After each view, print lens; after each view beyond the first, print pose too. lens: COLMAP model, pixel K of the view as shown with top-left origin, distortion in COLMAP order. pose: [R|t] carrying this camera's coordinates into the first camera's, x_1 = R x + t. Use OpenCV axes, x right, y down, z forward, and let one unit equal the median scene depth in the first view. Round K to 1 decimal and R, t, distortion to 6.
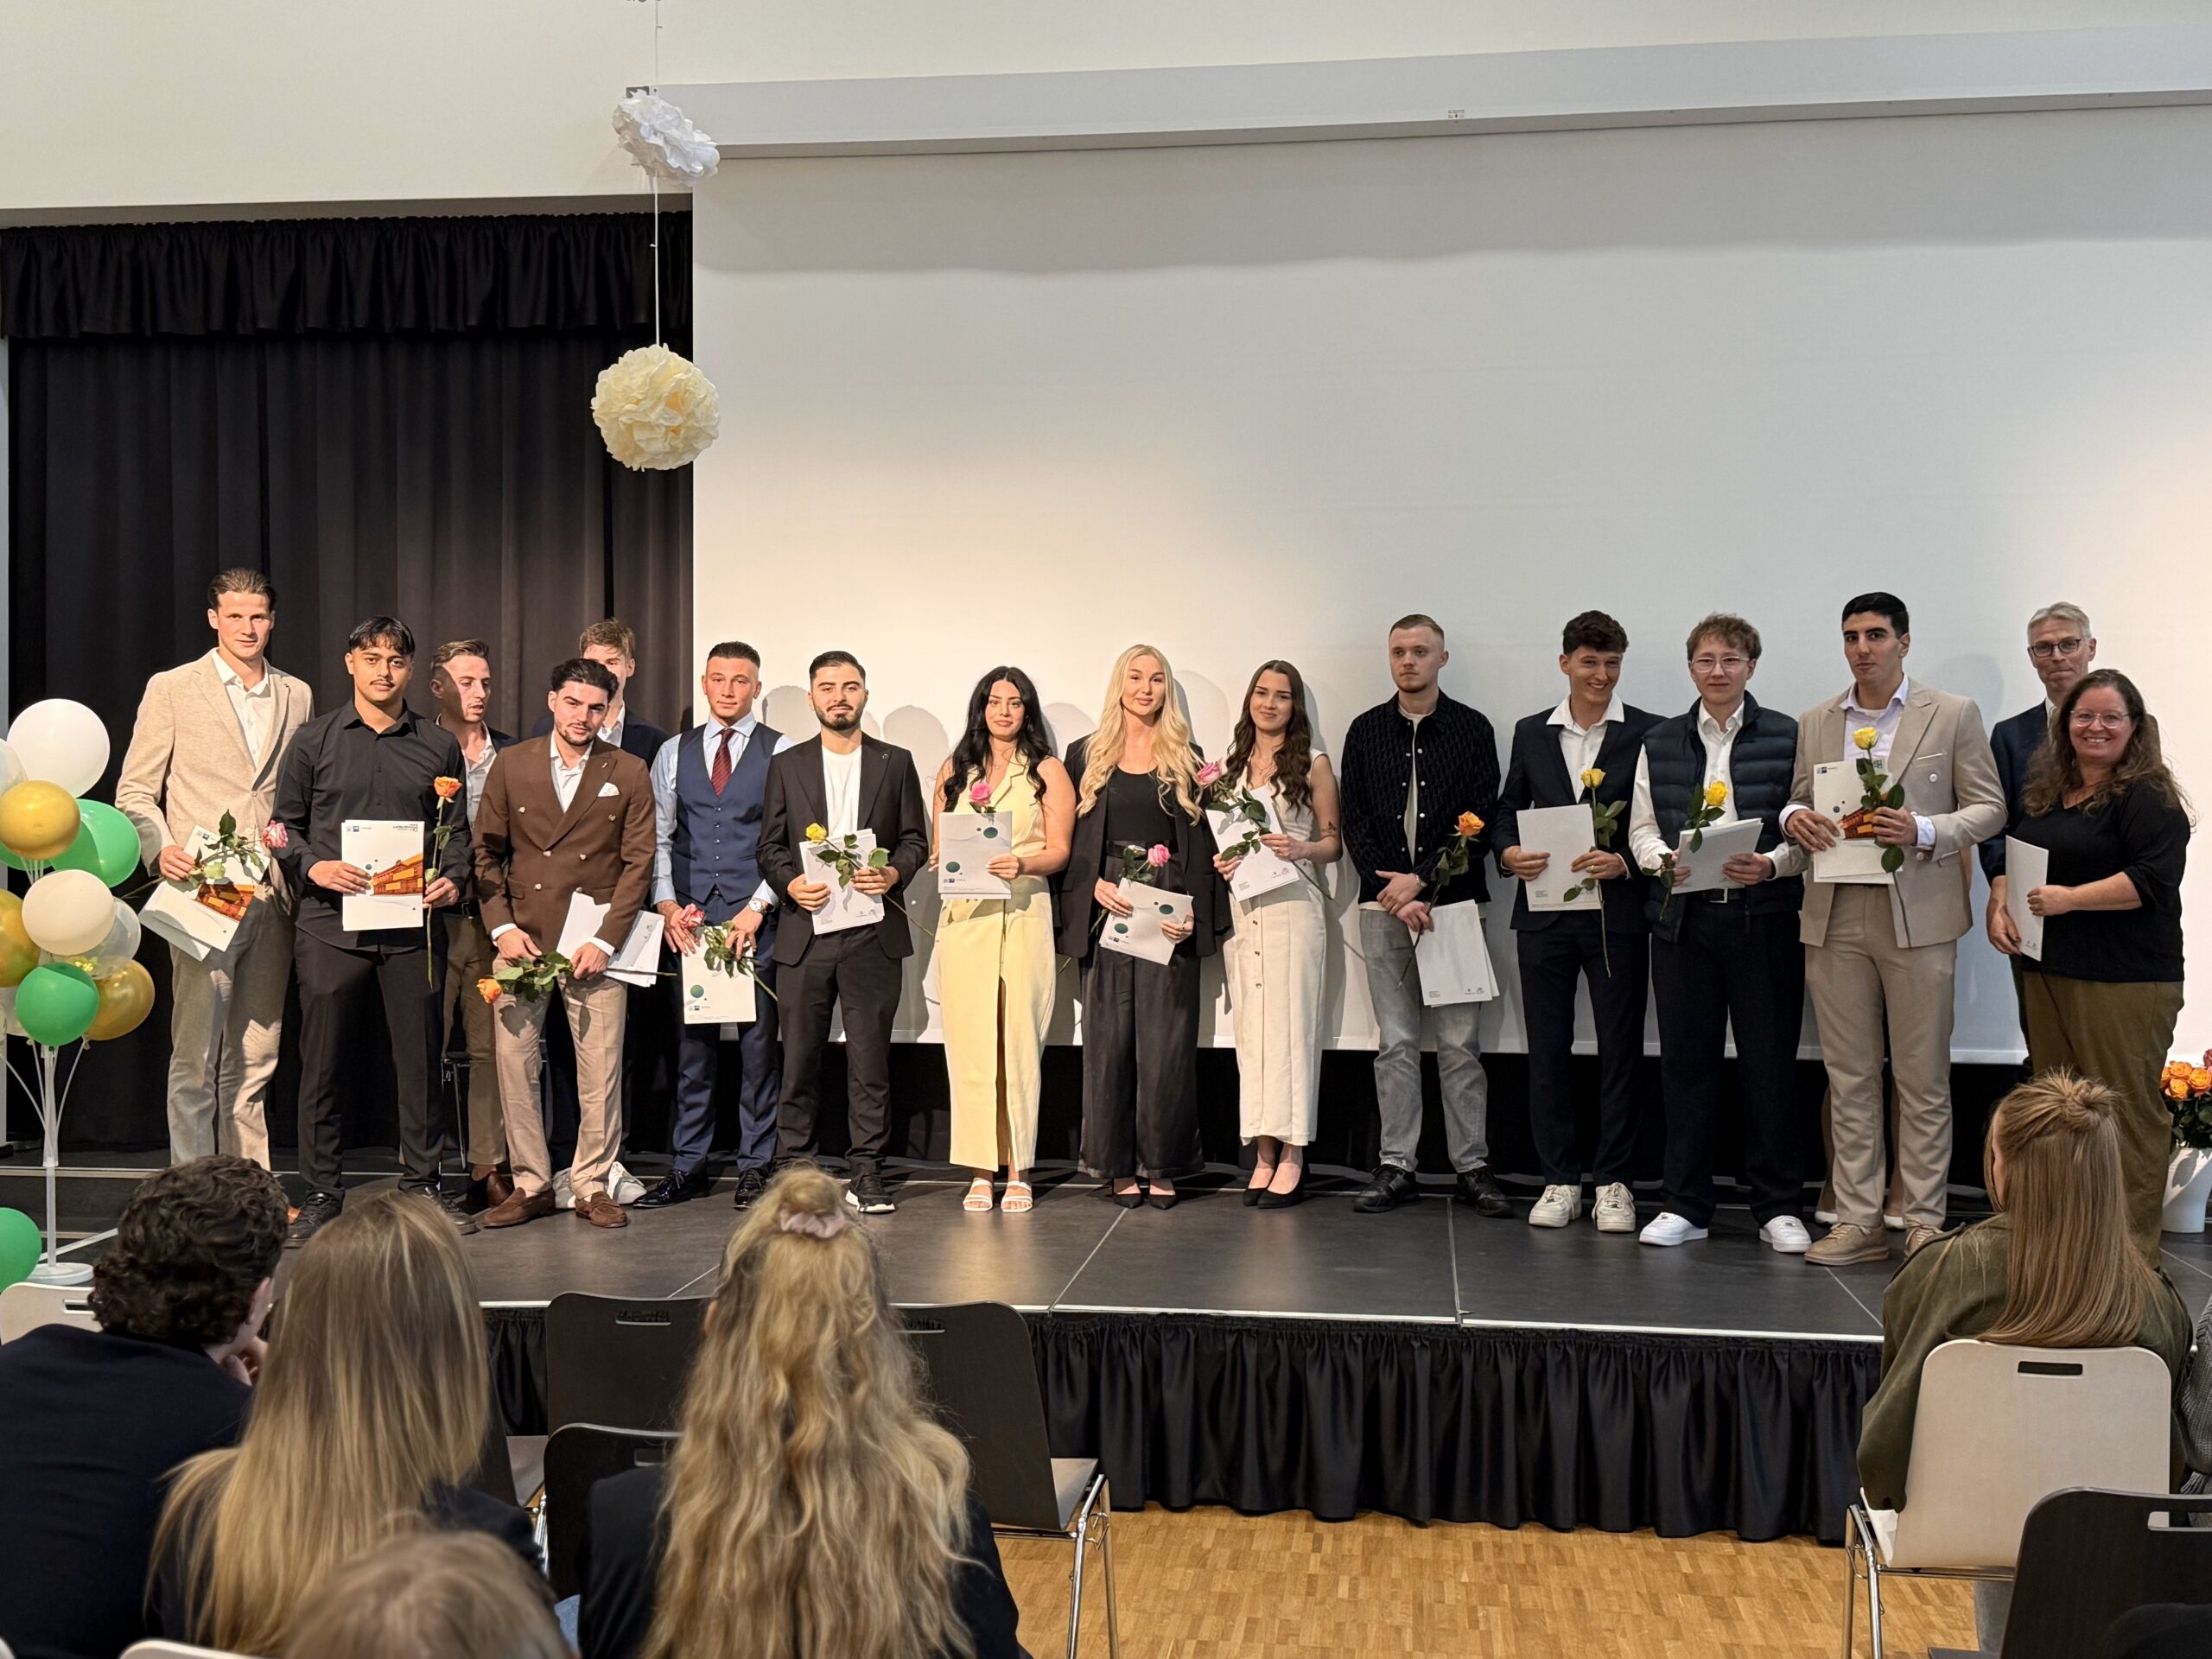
lens RADIAL K [[2375.4, 0, 1068.1], [0, 2375.4, 828.5], [0, 0, 1]] dist [0.048387, 0.000000]
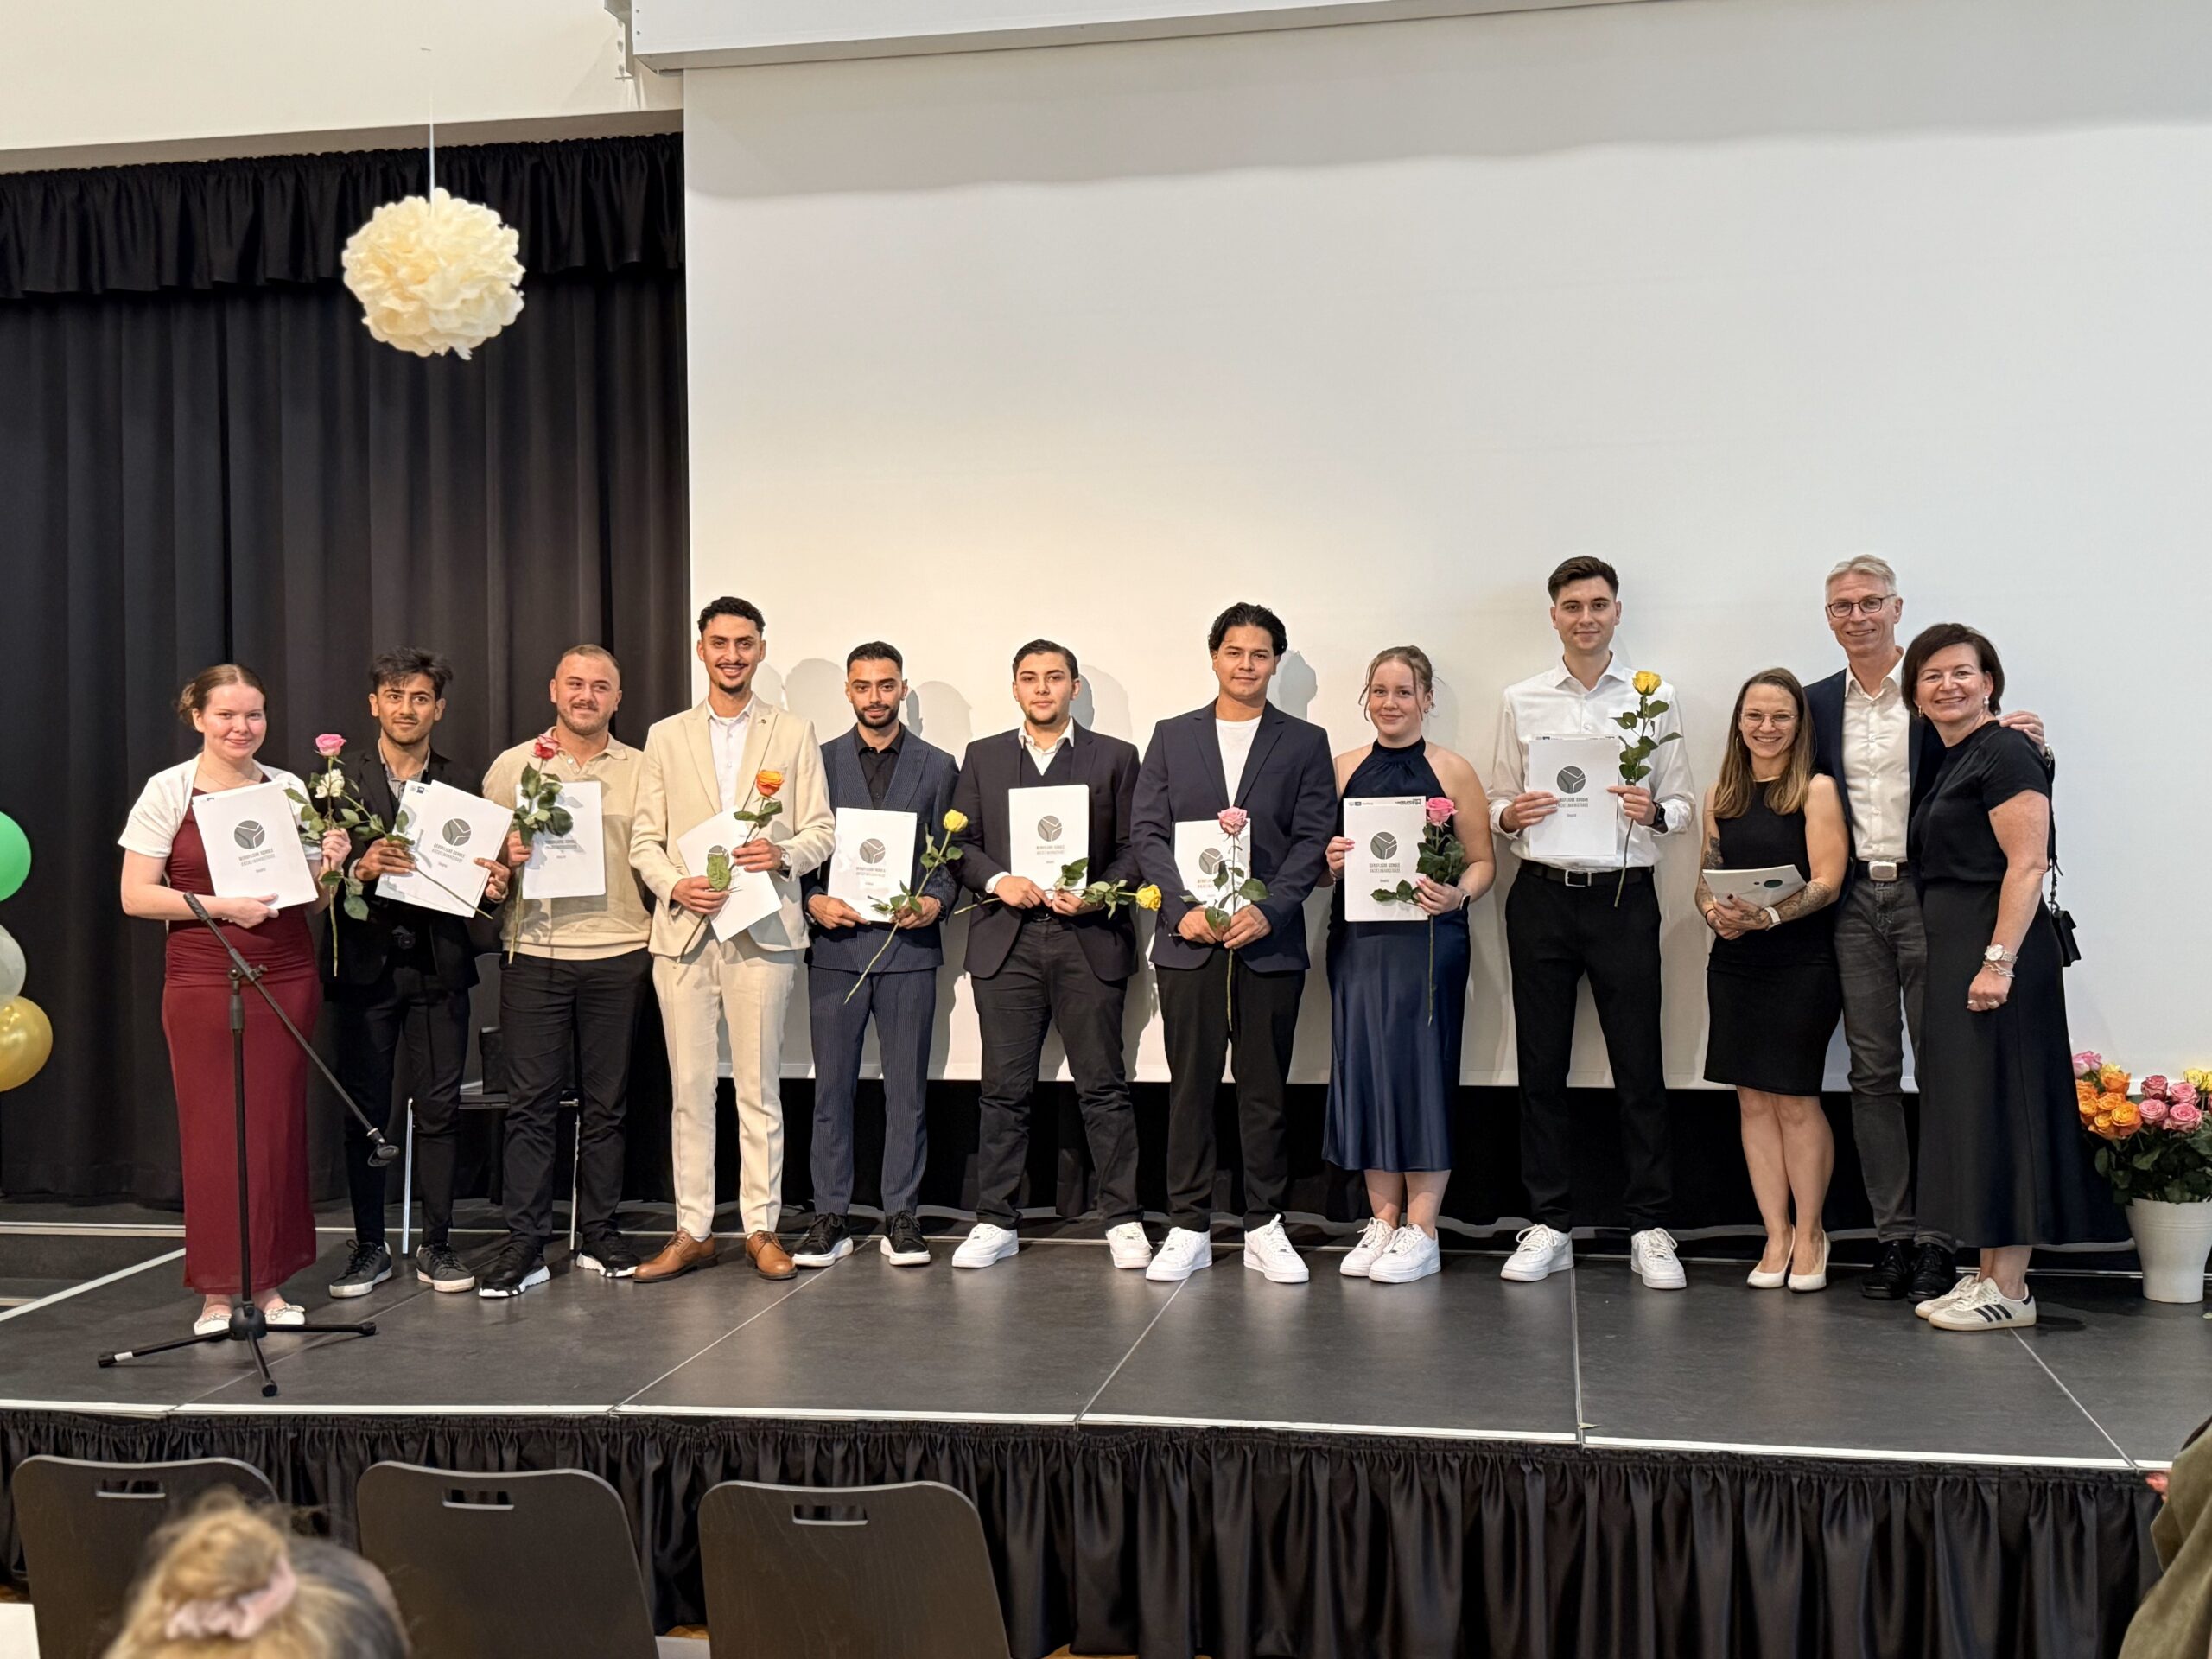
lens RADIAL K [[2375.4, 0, 1090.4], [0, 2375.4, 832.3], [0, 0, 1]] dist [0.048387, 0.000000]
pose [[0.998936, -0.012480, -0.044389, 0.037498], [0.012531, 0.999921, 0.000870, -0.001047], [0.044375, -0.001425, 0.999014, 0.189138]]
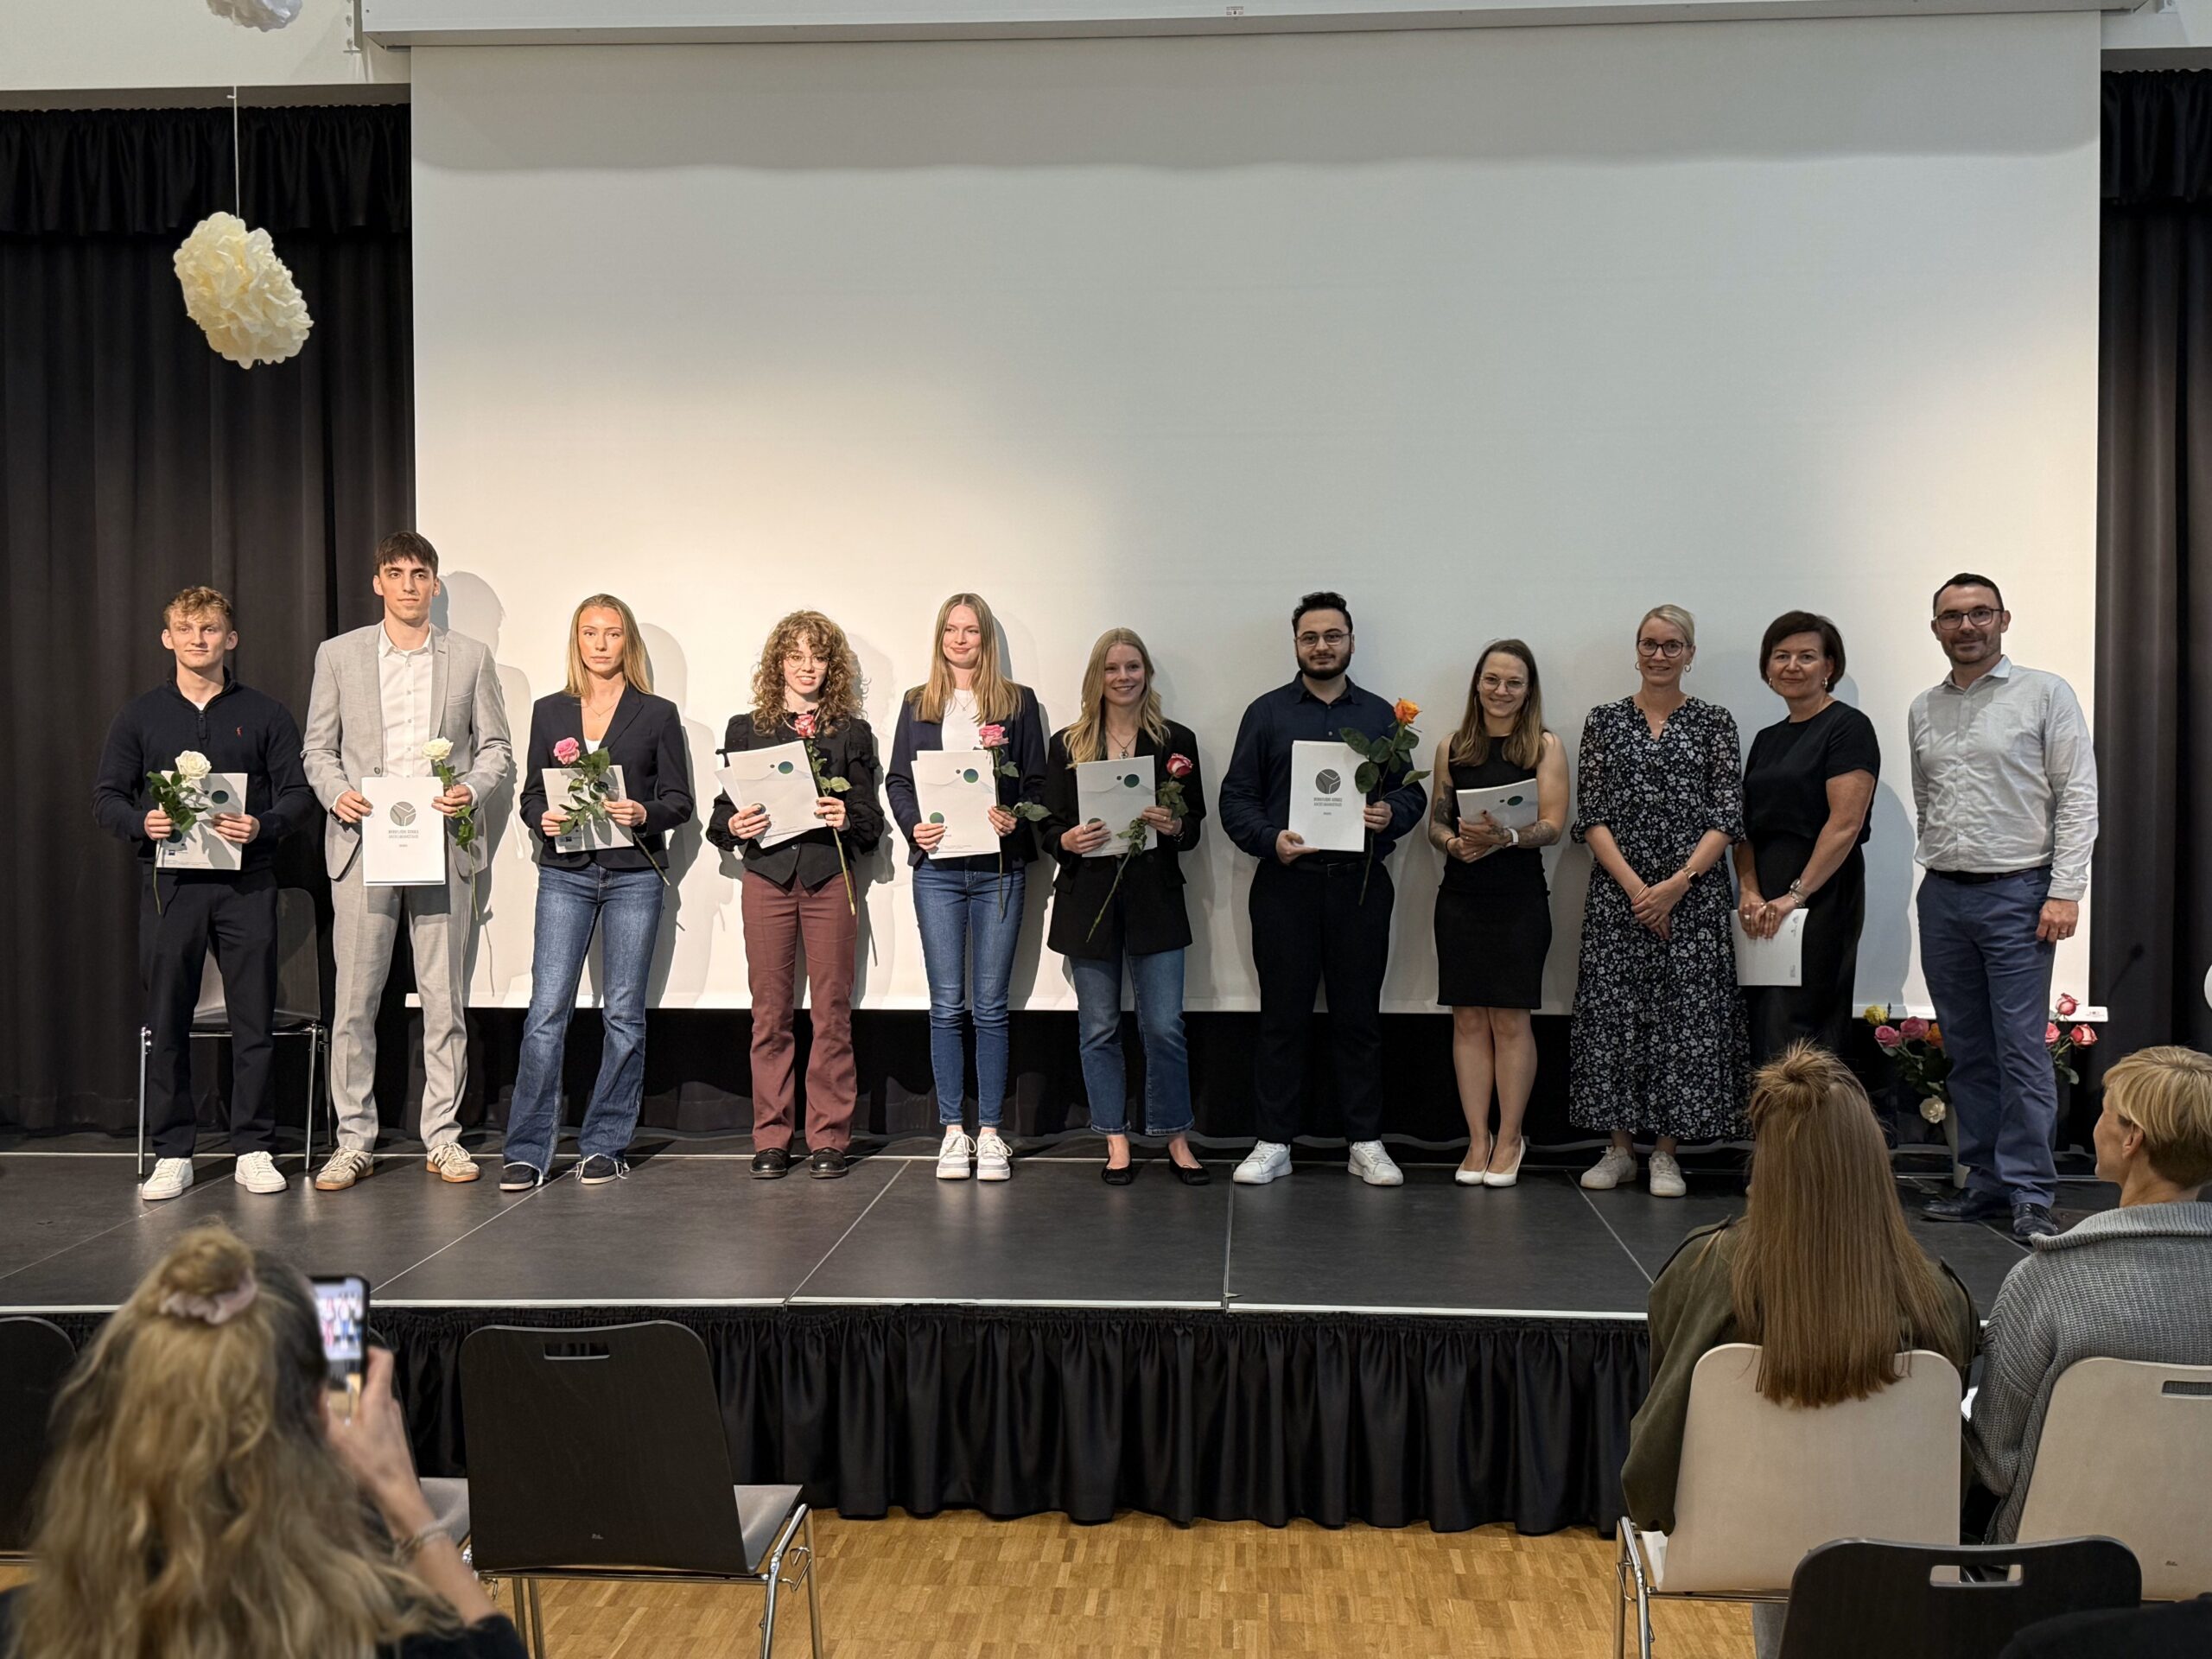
lens RADIAL K [[2375.4, 0, 1086.0], [0, 2375.4, 827.4], [0, 0, 1]] dist [0.048387, 0.000000]
pose [[0.996860, -0.003976, 0.079081, 0.037609], [0.002415, 0.999801, 0.019822, 0.001280], [-0.079144, -0.019568, 0.996671, 0.082190]]
